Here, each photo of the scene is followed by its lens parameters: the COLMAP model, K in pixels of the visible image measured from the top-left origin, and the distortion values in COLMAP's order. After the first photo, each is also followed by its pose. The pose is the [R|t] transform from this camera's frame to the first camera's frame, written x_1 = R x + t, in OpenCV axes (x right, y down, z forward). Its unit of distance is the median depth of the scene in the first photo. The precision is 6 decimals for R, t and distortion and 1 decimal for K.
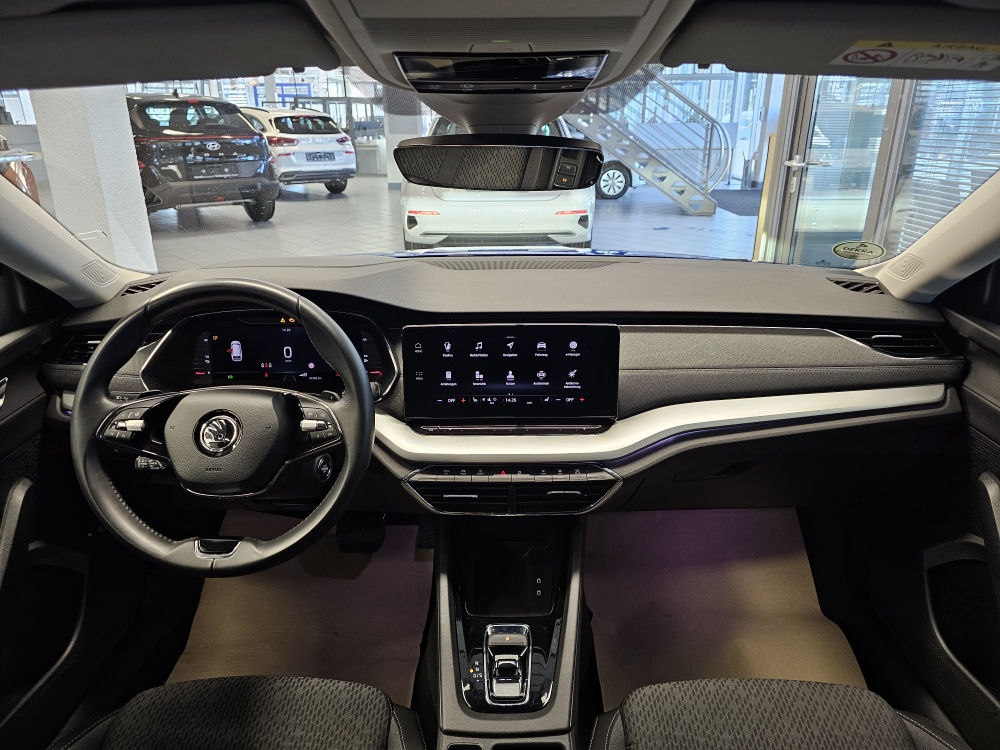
lens RADIAL K [[680.2, 0, 500.0], [0, 680.2, 375.0], [0, 0, 1]] dist [0.059445, -0.046397]
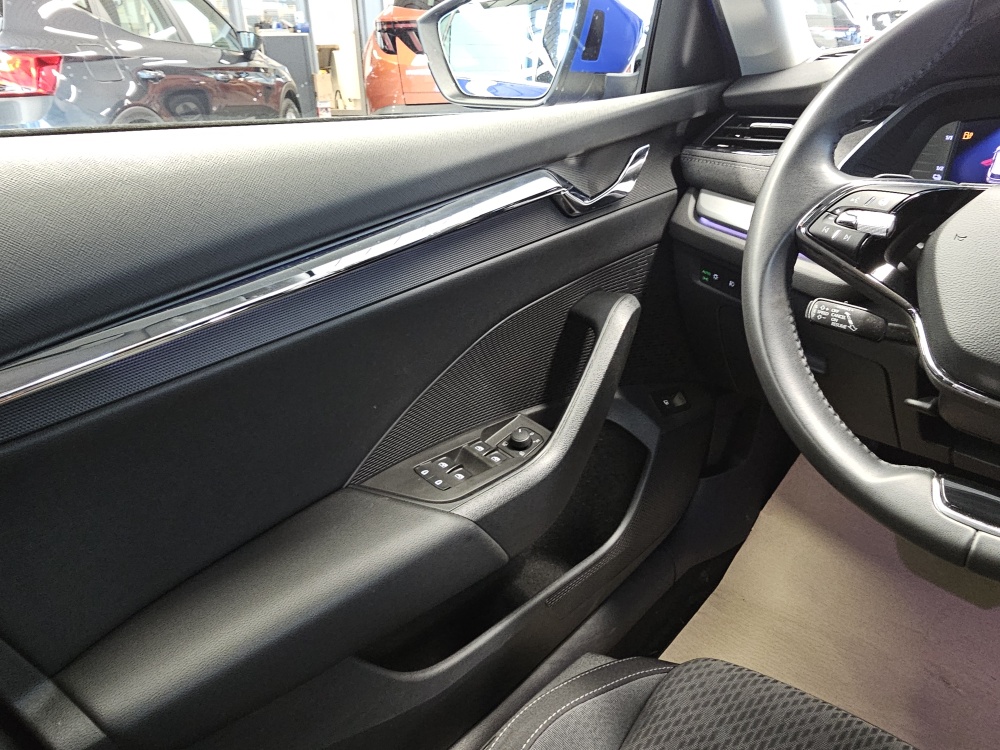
lens RADIAL K [[725.5, 0, 493.9], [0, 725.5, 364.8], [0, 0, 1]] dist [-0.002541, -0.001564]
pose [[0.743425, 0.284230, -0.605419, -0.341985], [-0.230148, 0.958641, 0.167448, 0.132379], [0.627973, 0.014851, 0.778093, 0.359634]]
